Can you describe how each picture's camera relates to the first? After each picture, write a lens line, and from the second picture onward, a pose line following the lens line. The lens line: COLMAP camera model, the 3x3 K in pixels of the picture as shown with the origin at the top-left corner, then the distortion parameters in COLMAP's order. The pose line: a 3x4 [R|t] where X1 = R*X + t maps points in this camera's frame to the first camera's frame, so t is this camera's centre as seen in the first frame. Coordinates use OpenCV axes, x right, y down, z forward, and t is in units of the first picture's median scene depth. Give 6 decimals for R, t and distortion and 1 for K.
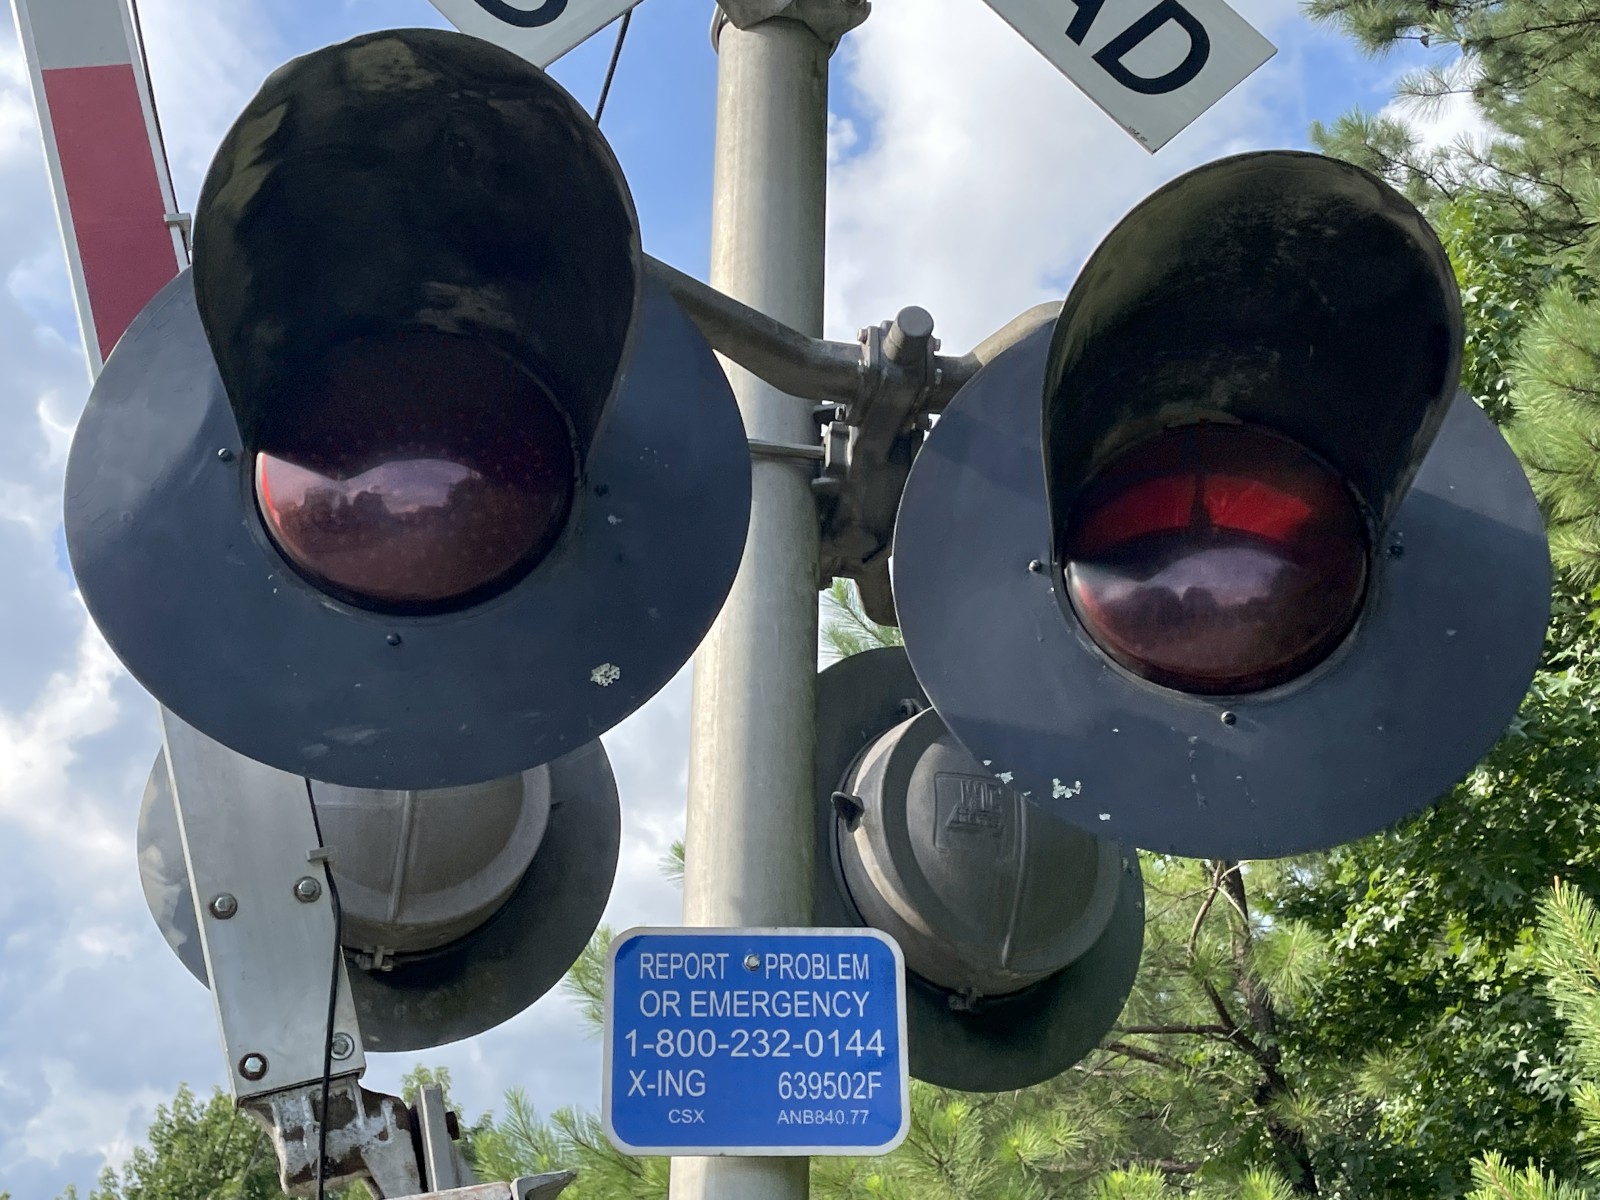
lens RADIAL K [[2141.0, 0, 790.6], [0, 2141.0, 606.7], [0, 0, 1]] dist [0.052193, 0.011204]
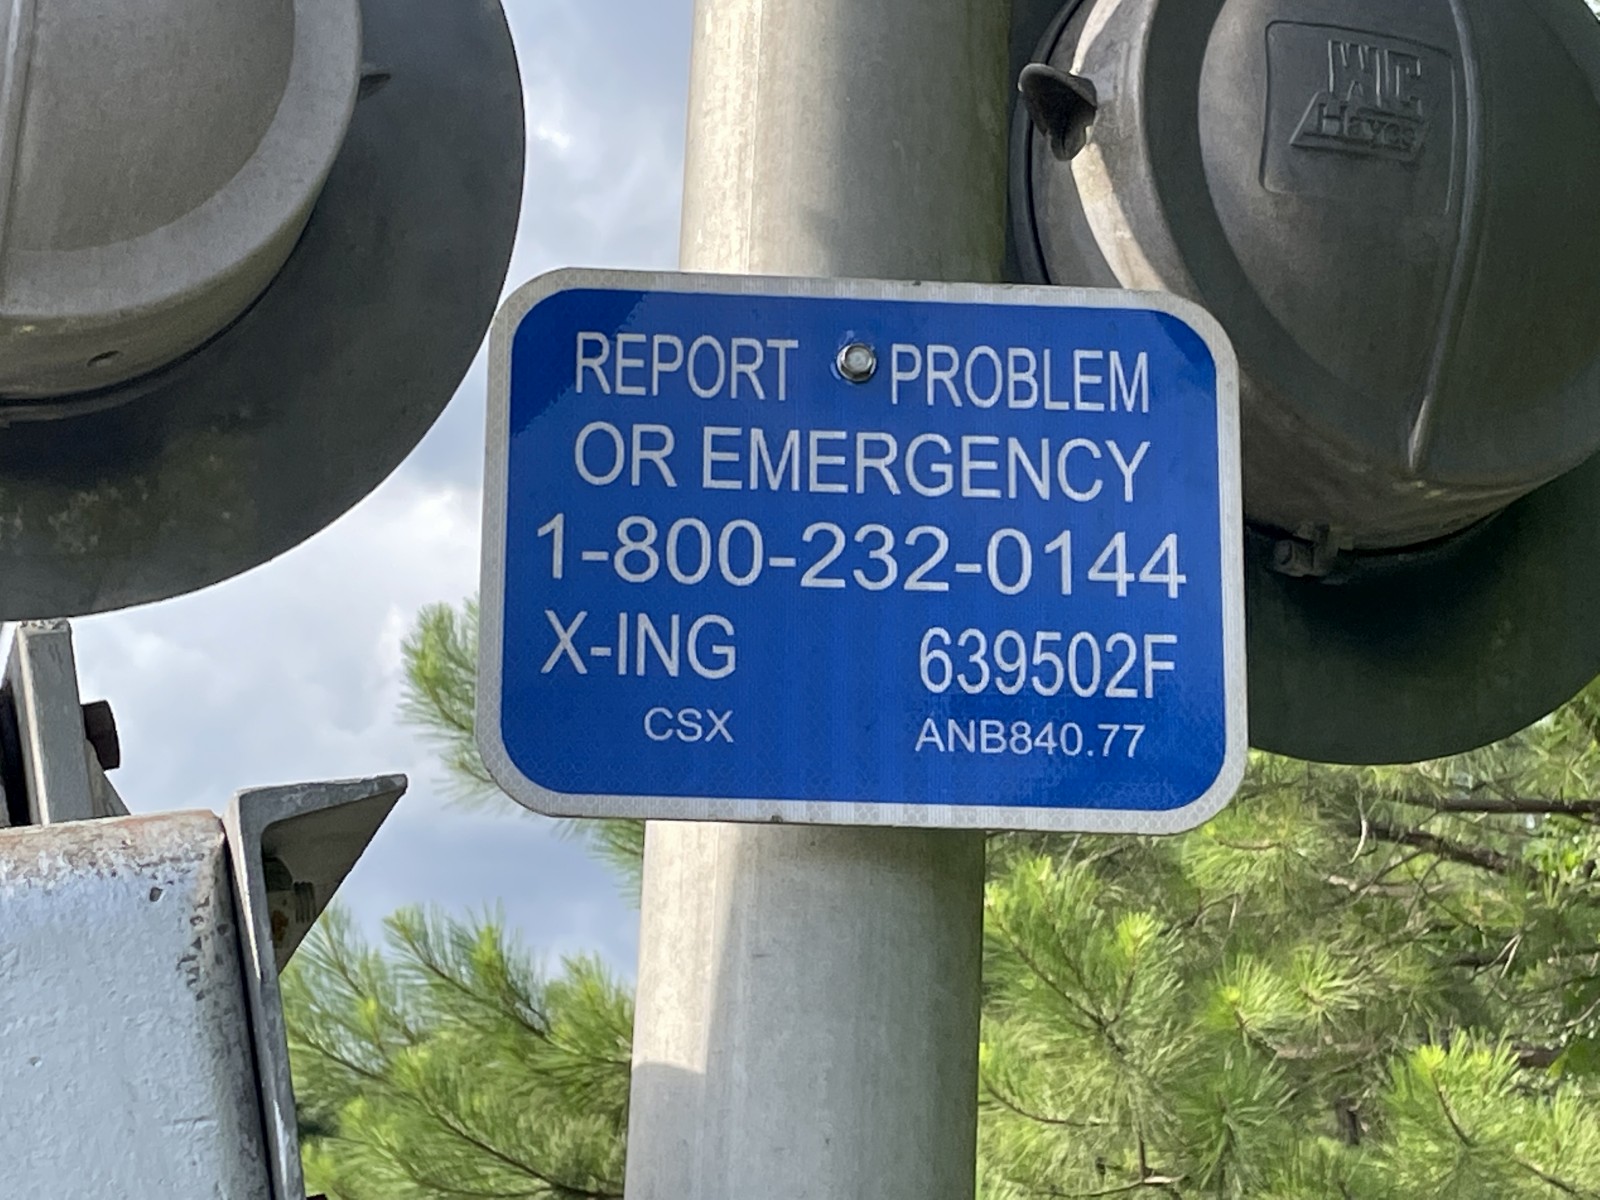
lens RADIAL K [[3919.9, 0, 793.3], [0, 3919.9, 598.7], [0, 0, 1]] dist [0.129683, -0.204764]
pose [[0.999684, 0.024101, -0.007134, -0.023422], [-0.022843, 0.989577, 0.142178, 0.105834], [0.010486, -0.141970, 0.989815, 0.273004]]
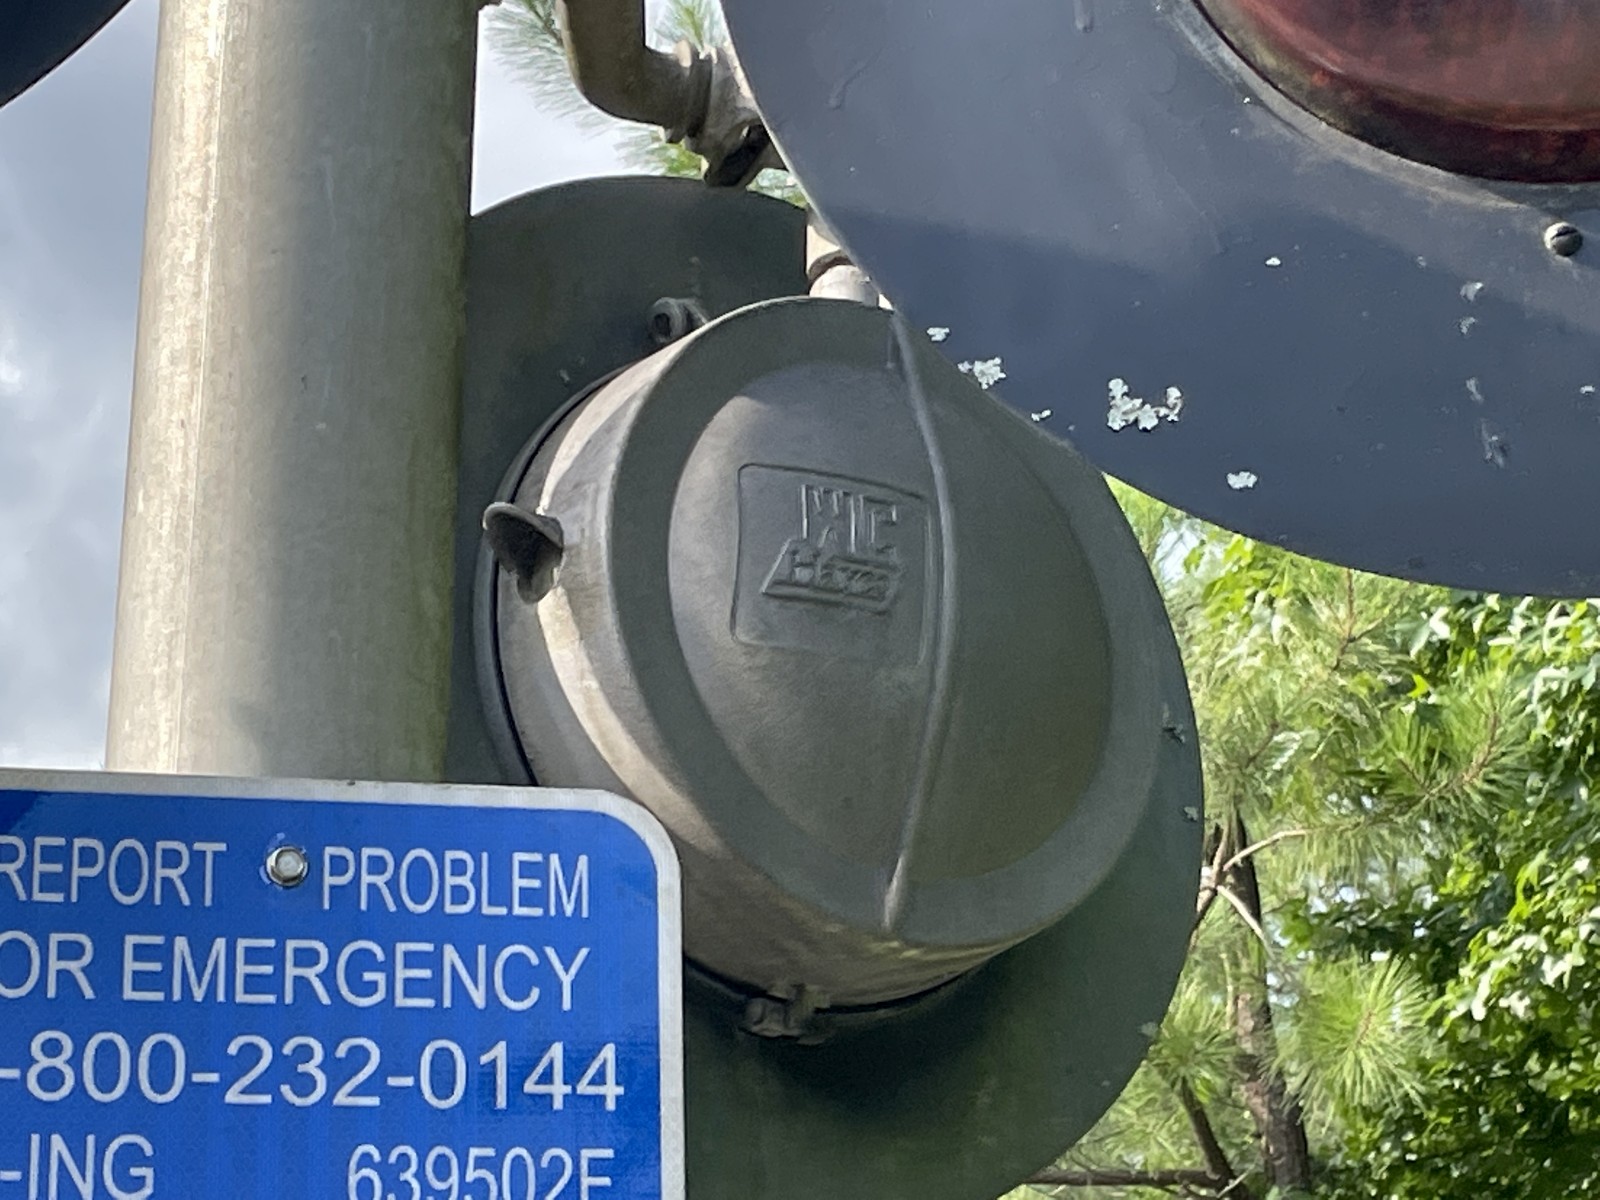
lens RADIAL K [[4375.2, 0, 878.3], [0, 4375.2, 642.7], [0, 0, 1]] dist [0.162285, -0.895547]
pose [[0.991764, 0.031842, 0.124059, -0.011682], [-0.040612, 0.996802, 0.068823, 0.066839], [-0.121471, -0.073295, 0.989885, 0.207647]]
